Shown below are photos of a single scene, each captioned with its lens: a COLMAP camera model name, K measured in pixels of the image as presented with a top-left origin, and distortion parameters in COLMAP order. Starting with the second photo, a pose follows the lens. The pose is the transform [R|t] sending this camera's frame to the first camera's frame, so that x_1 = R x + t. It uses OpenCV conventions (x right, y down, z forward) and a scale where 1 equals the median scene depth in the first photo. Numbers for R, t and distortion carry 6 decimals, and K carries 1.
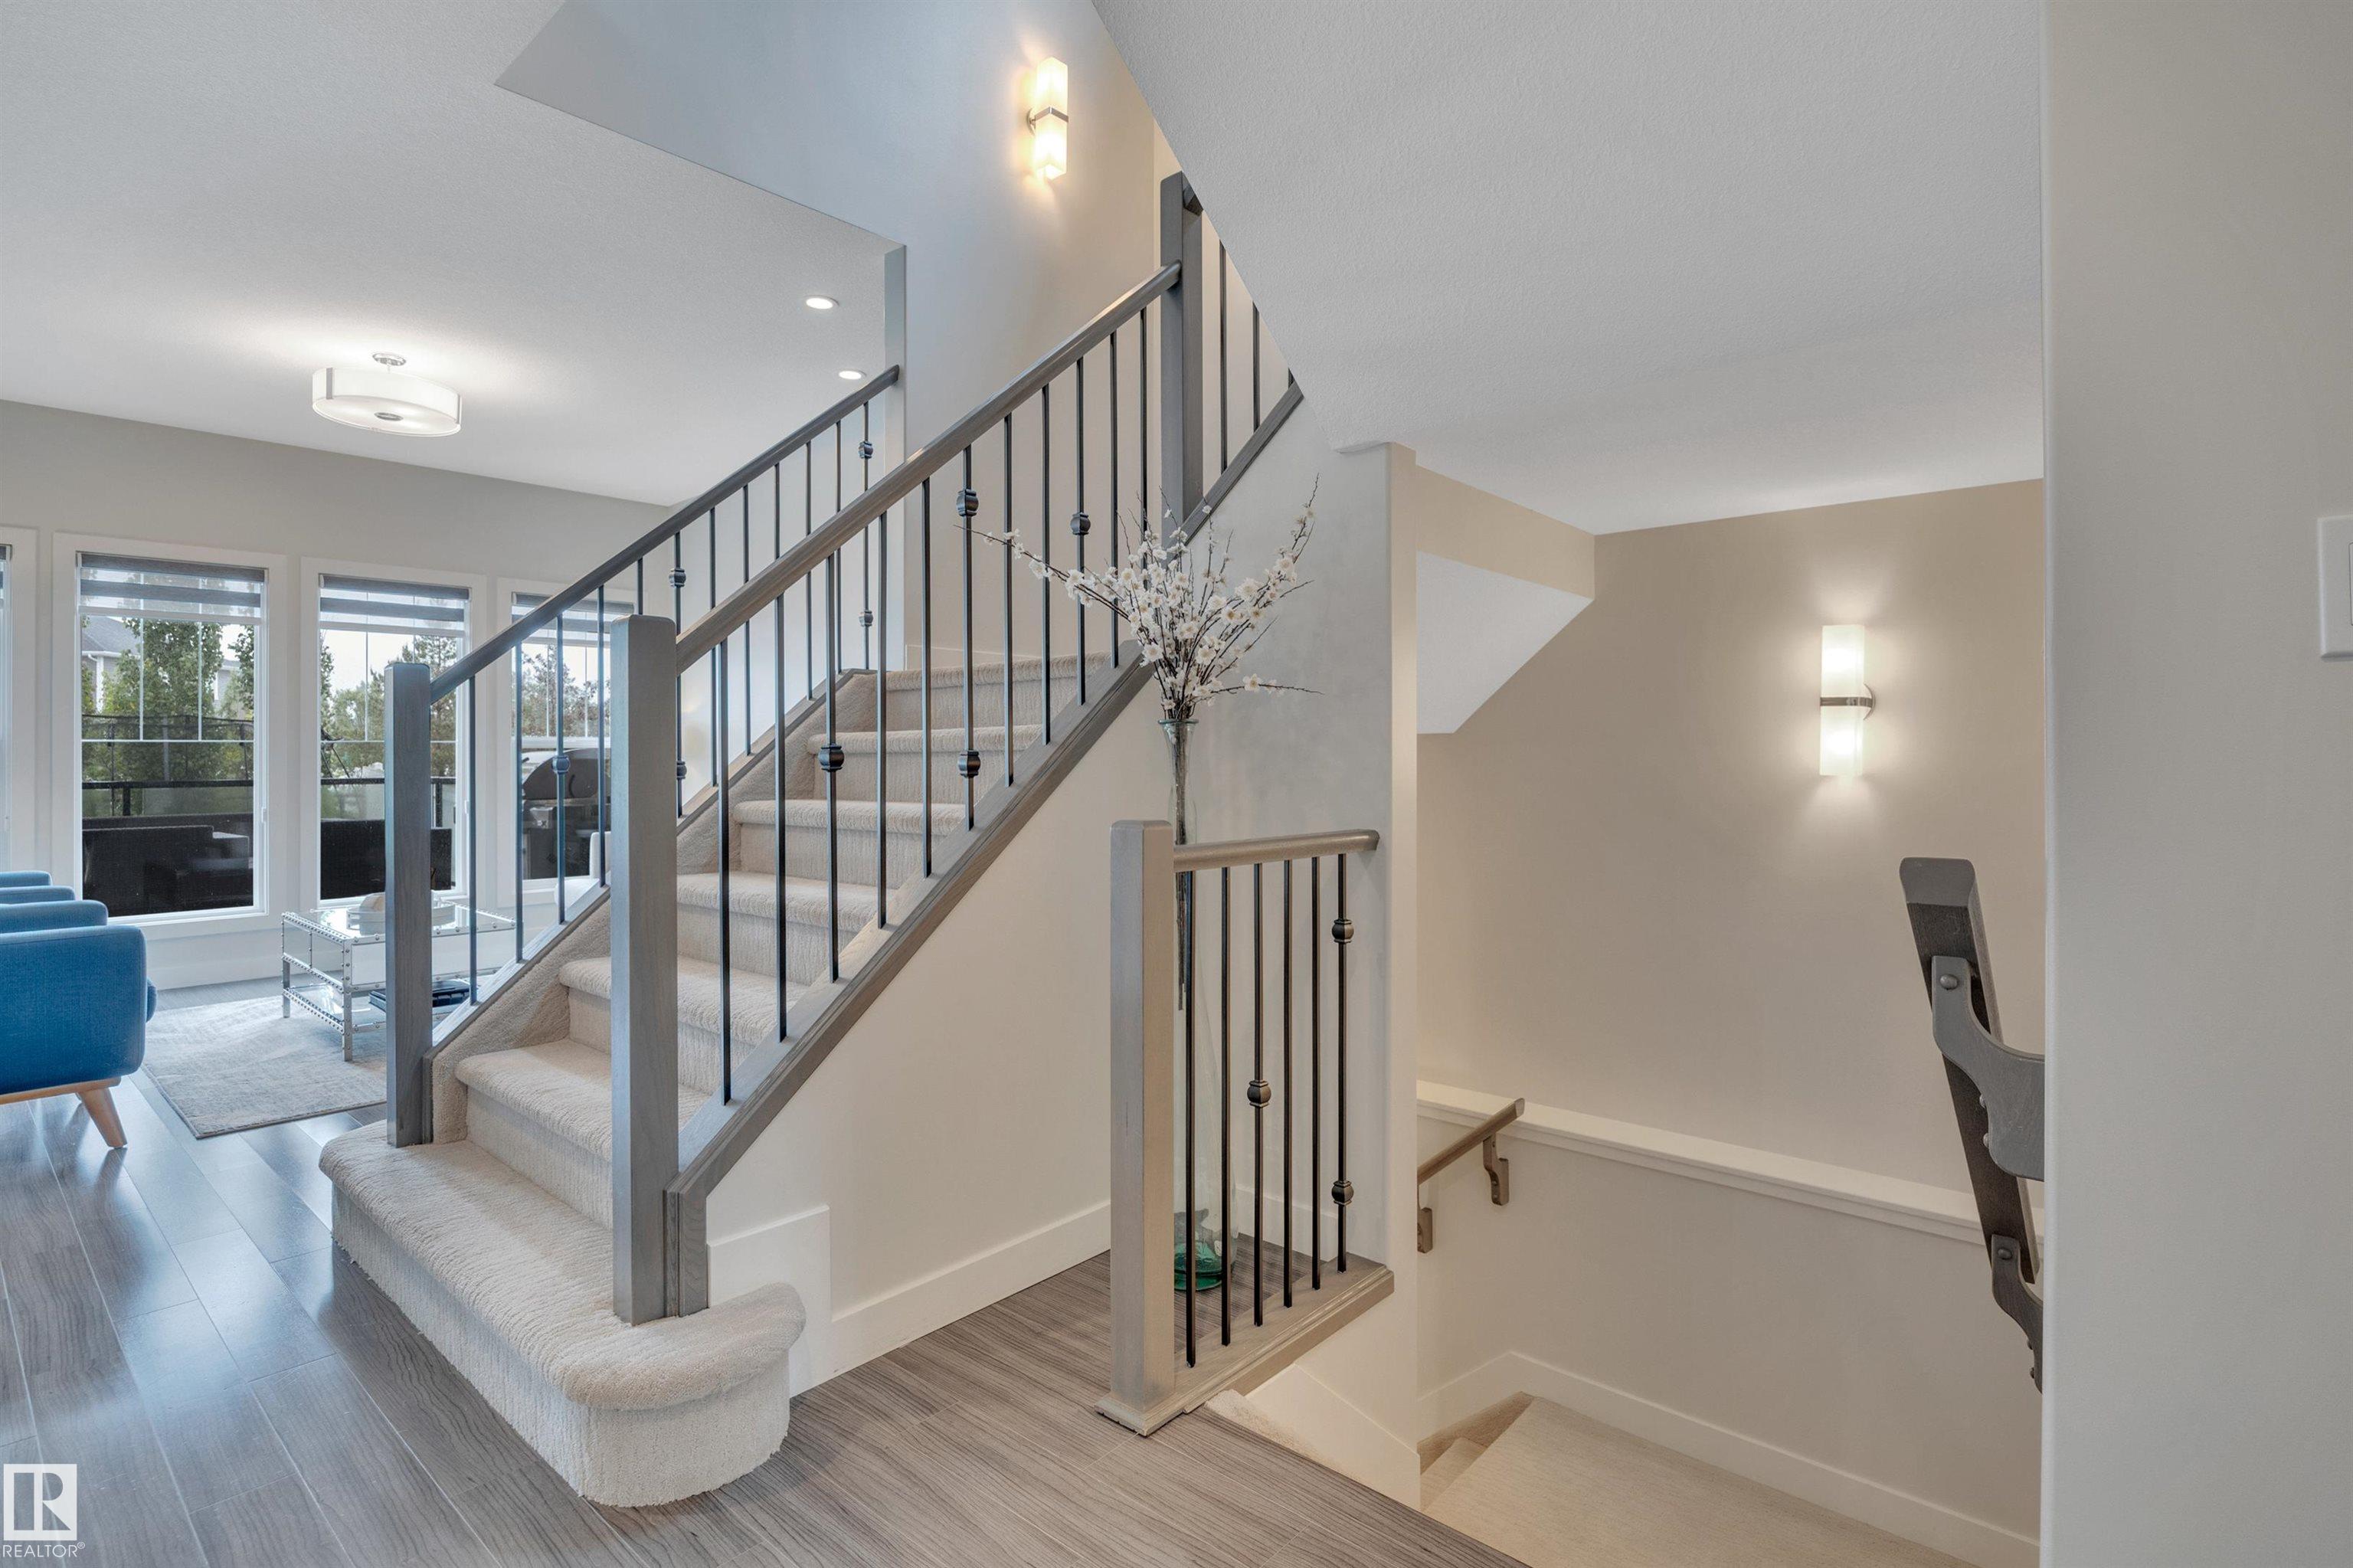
lens RADIAL K [[1163.3, 0, 1199.4], [0, 1163.3, 746.9], [0, 0, 1]] dist [-0.008226, -0.000885]
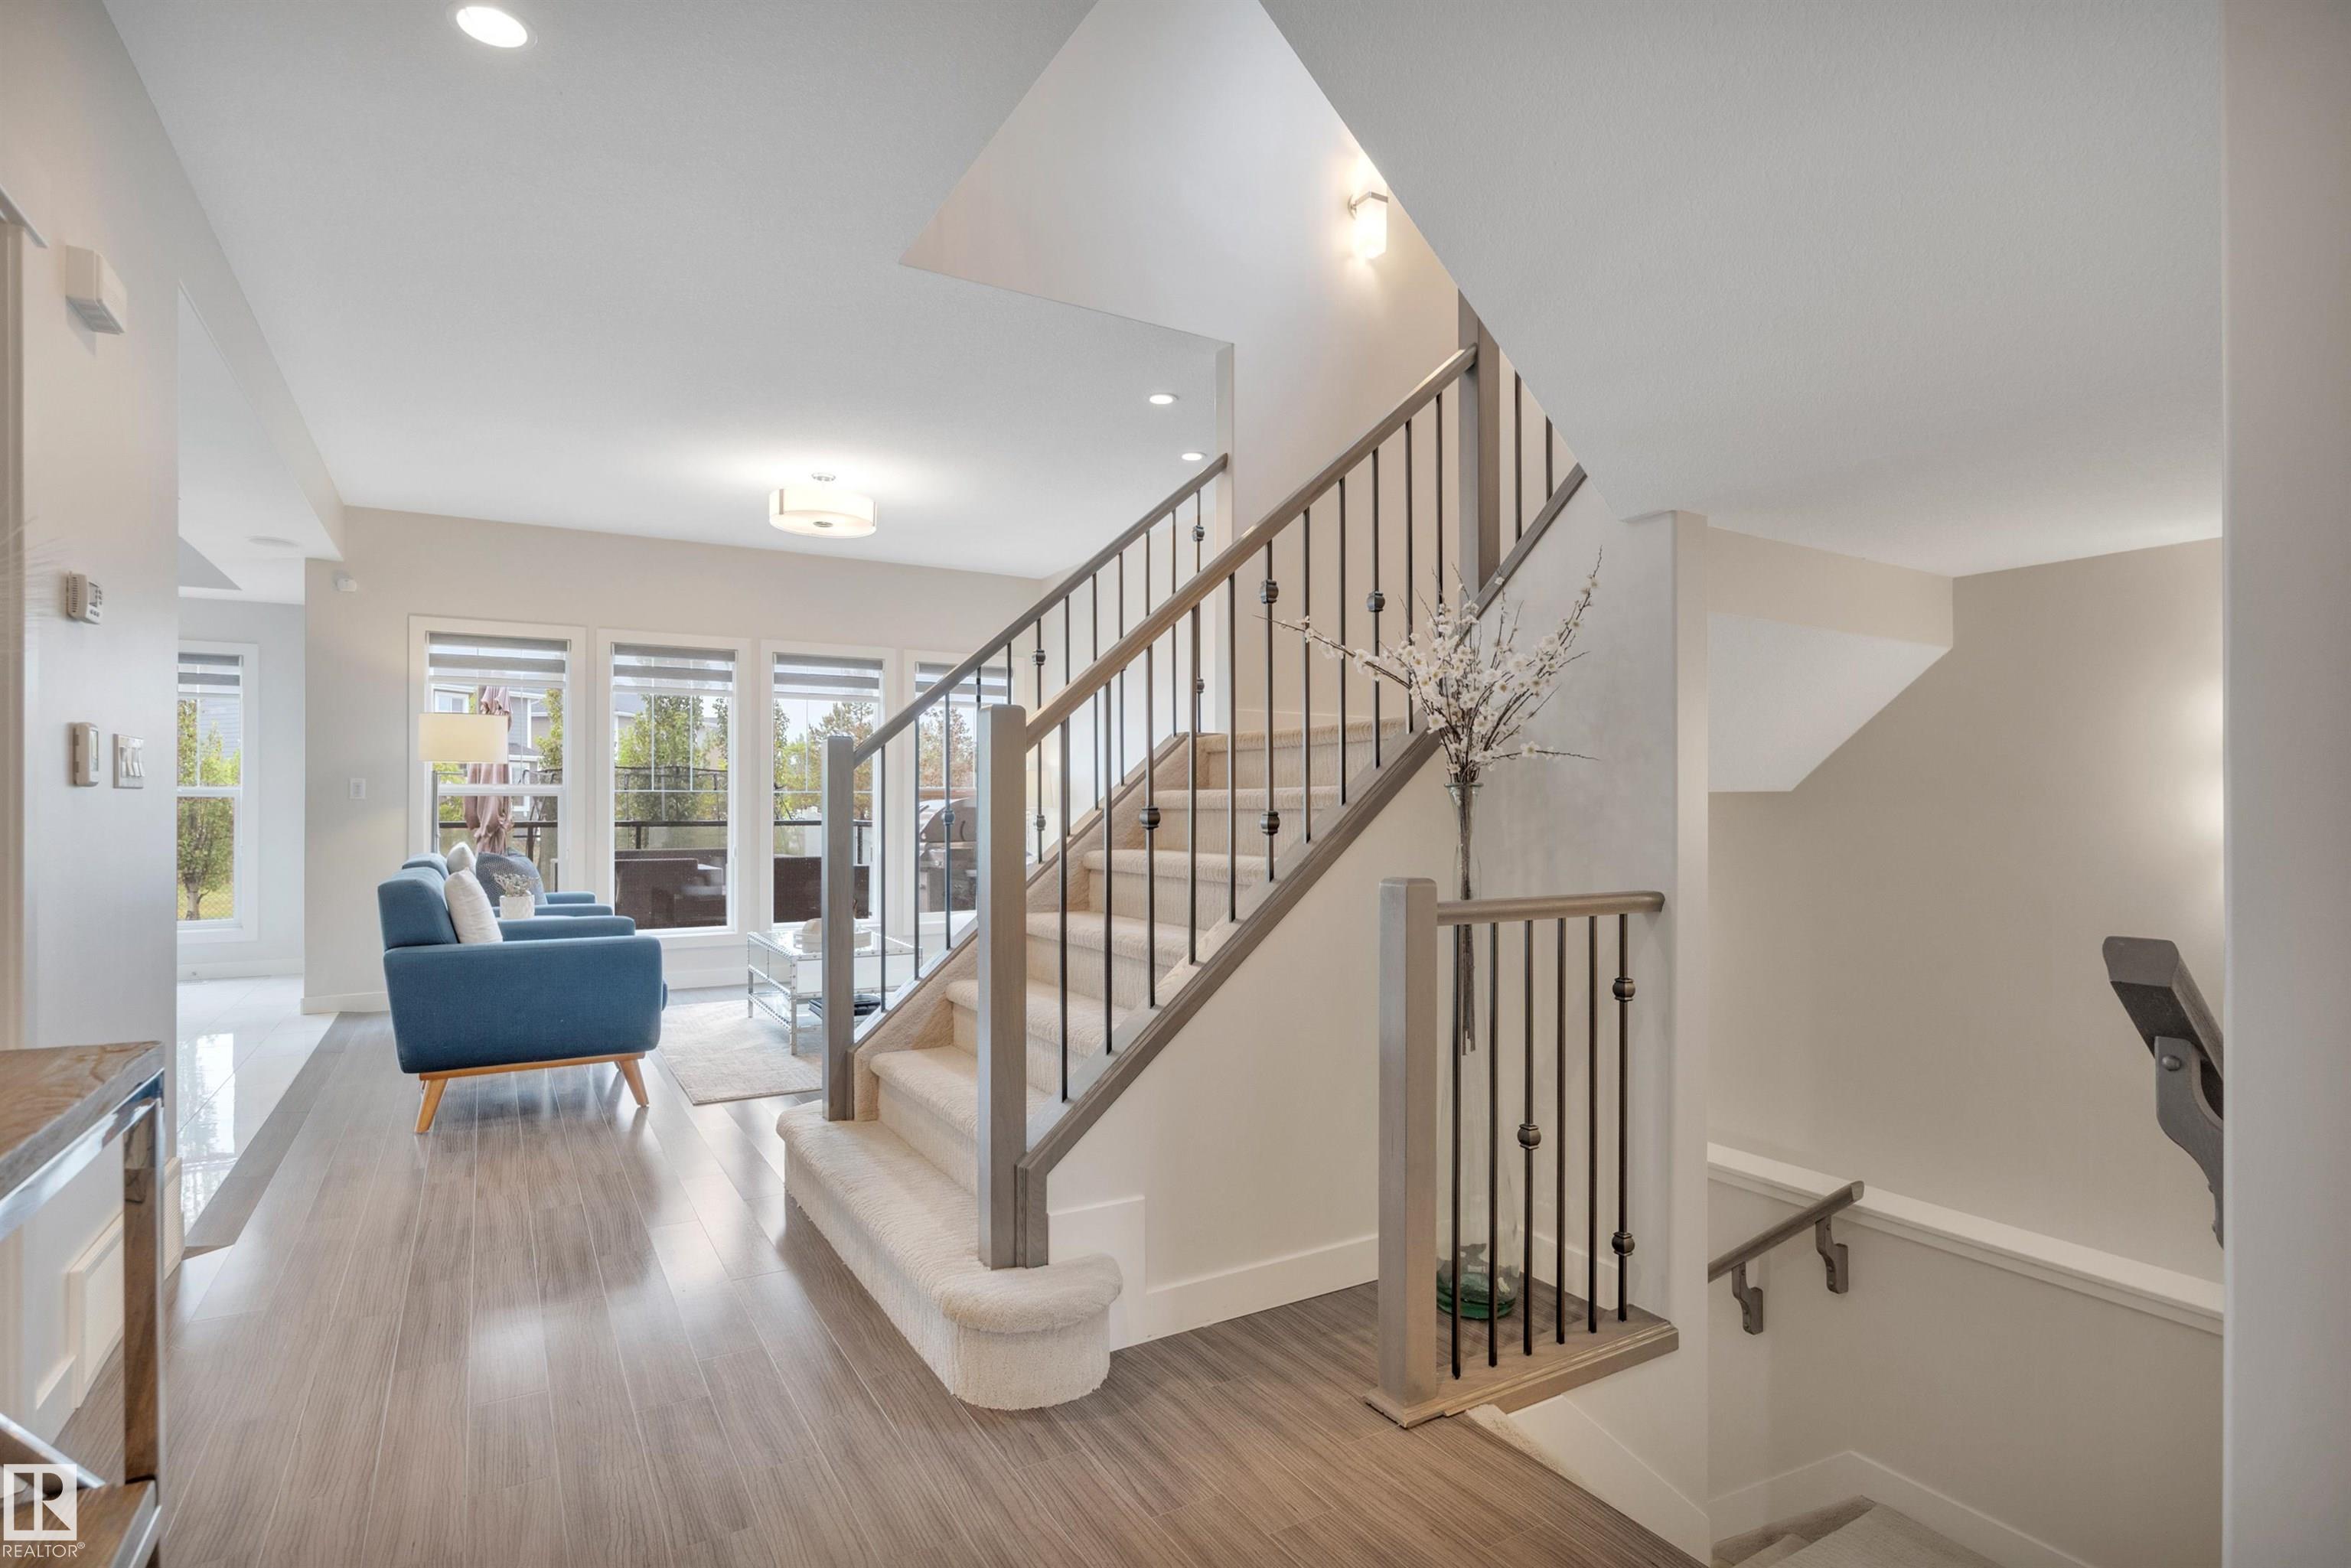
lens RADIAL K [[1162.2, 0, 1180.0], [0, 1162.2, 799.4], [0, 0, 1]] dist [-0.008226, -0.000885]
pose [[0.951781, 0.005427, -0.306731, 0.061386], [-0.004719, 0.999984, 0.003048, -0.010544], [0.306743, -0.001454, 0.951791, -0.092990]]
